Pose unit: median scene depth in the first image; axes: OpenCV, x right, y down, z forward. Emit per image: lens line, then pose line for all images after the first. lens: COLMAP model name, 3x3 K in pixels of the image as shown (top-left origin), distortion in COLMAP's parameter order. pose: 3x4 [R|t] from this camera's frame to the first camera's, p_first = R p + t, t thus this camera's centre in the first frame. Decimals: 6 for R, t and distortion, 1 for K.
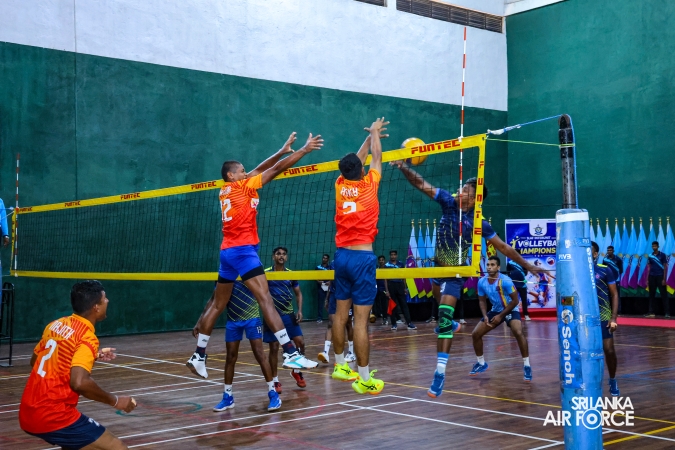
lens RADIAL K [[906.9, 0, 343.7], [0, 906.9, 220.6], [0, 0, 1]] dist [0.160938, 0.000000]
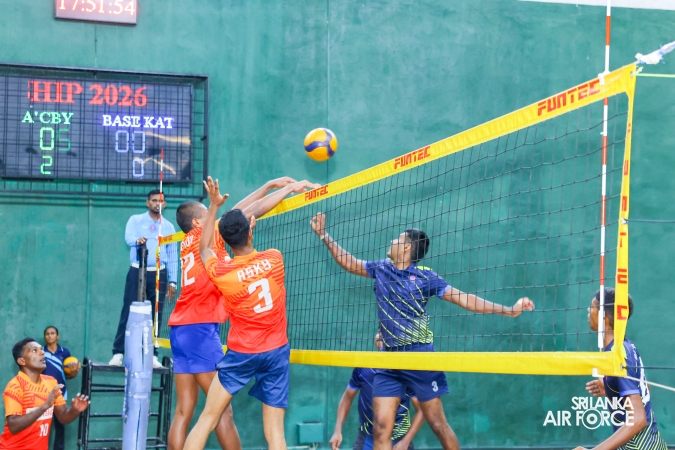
lens RADIAL K [[1496.0, 0, 377.2], [0, 1496.0, 202.1], [0, 0, 1]] dist [0.288987, 0.000000]
pose [[0.935277, -0.012725, -0.353688, 0.095326], [-0.000905, 0.999264, -0.038346, 0.001145], [0.353916, 0.036184, 0.934577, 0.077494]]
